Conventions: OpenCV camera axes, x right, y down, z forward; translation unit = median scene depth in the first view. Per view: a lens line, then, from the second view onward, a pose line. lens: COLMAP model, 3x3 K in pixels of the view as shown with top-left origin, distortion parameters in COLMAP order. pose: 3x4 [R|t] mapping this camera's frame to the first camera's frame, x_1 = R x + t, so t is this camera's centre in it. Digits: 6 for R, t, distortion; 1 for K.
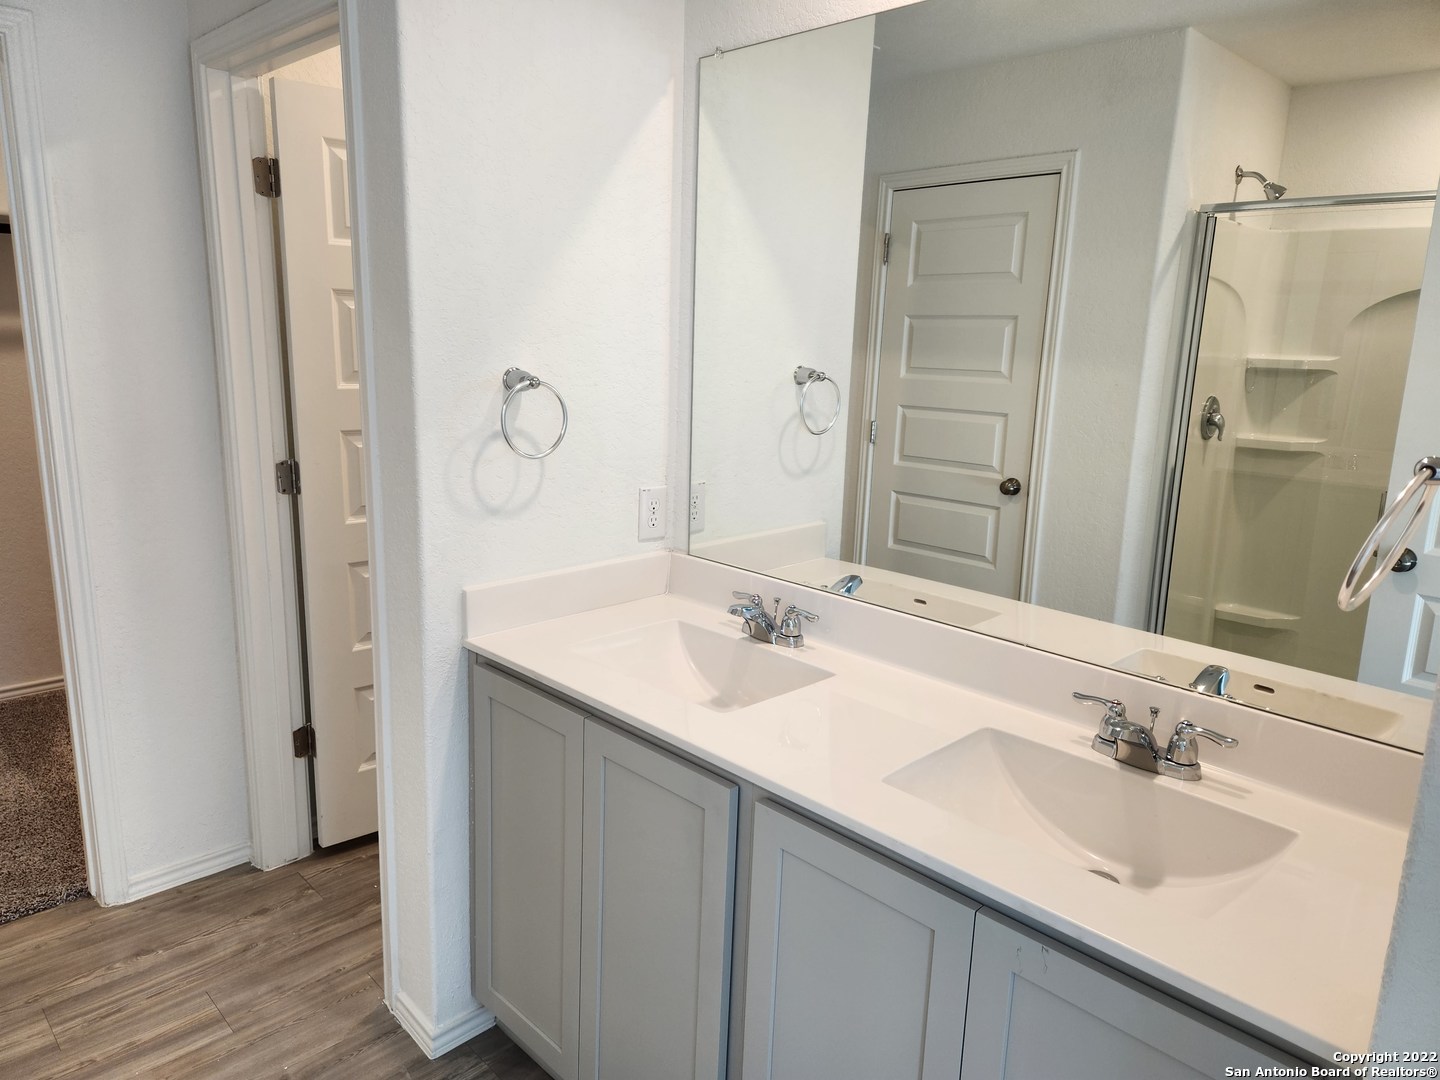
lens RADIAL K [[953.4, 0, 720.0], [0, 953.4, 540.0], [0, 0, 1]] dist [0.009493, 0.001509]
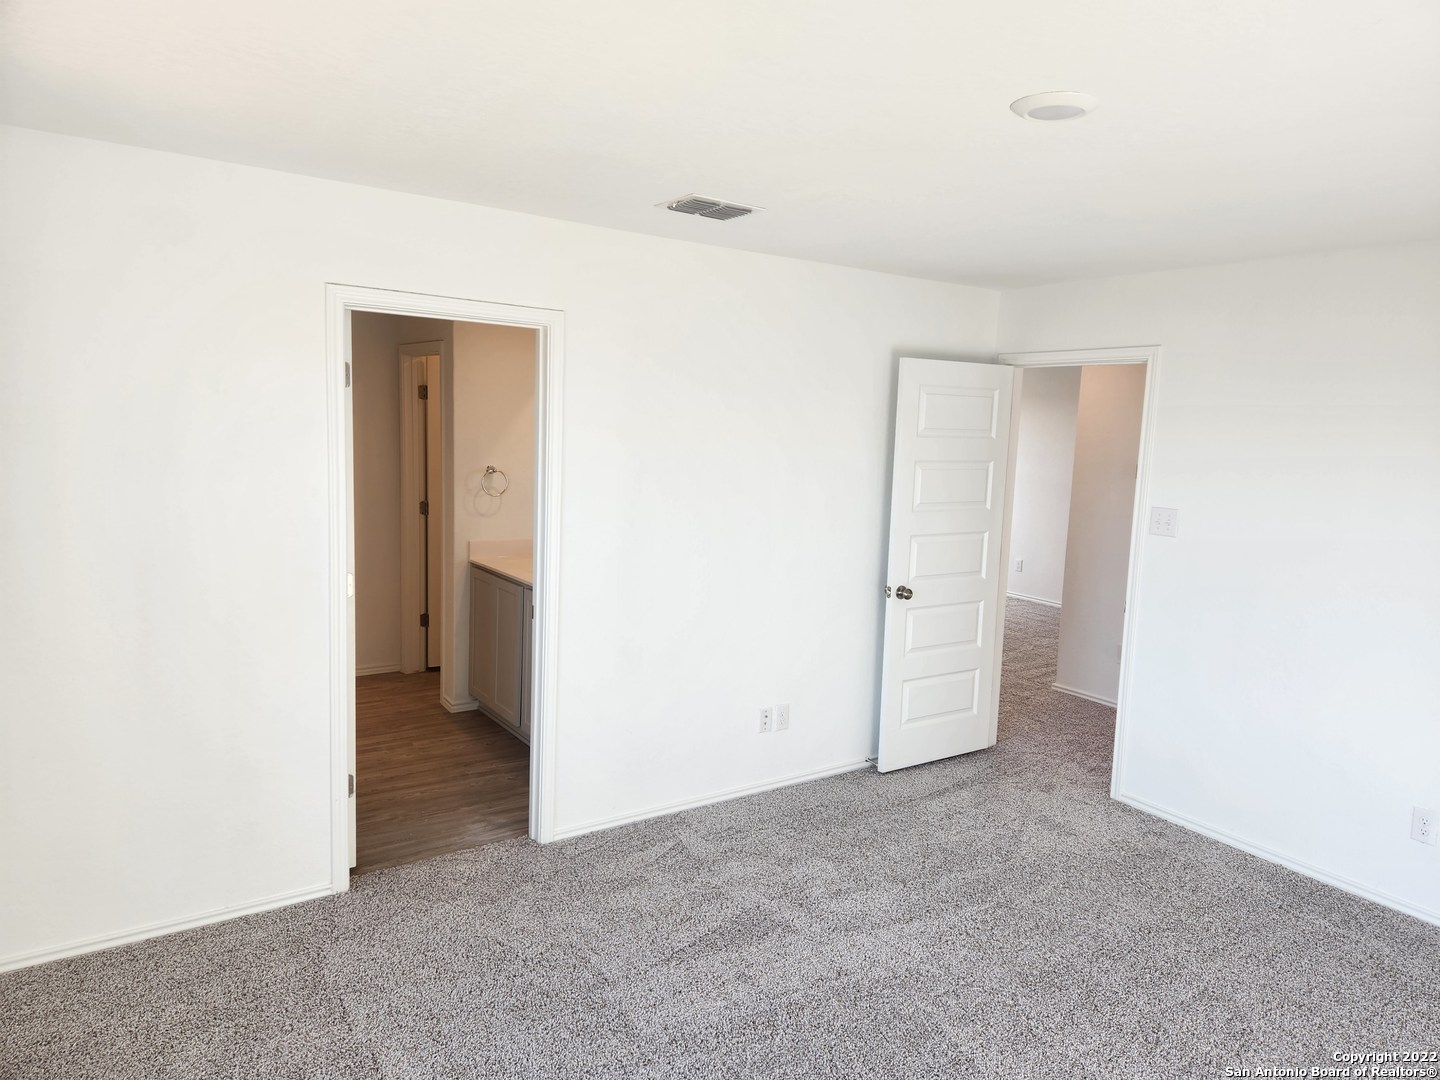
lens RADIAL K [[951.1, 0, 720.0], [0, 951.1, 540.0], [0, 0, 1]] dist [0.090112, -0.077456]
pose [[0.982619, 0.022992, -0.184202, 0.842810], [-0.040452, 0.994974, -0.091596, 0.235932], [0.181171, 0.097455, 0.978611, -1.425503]]
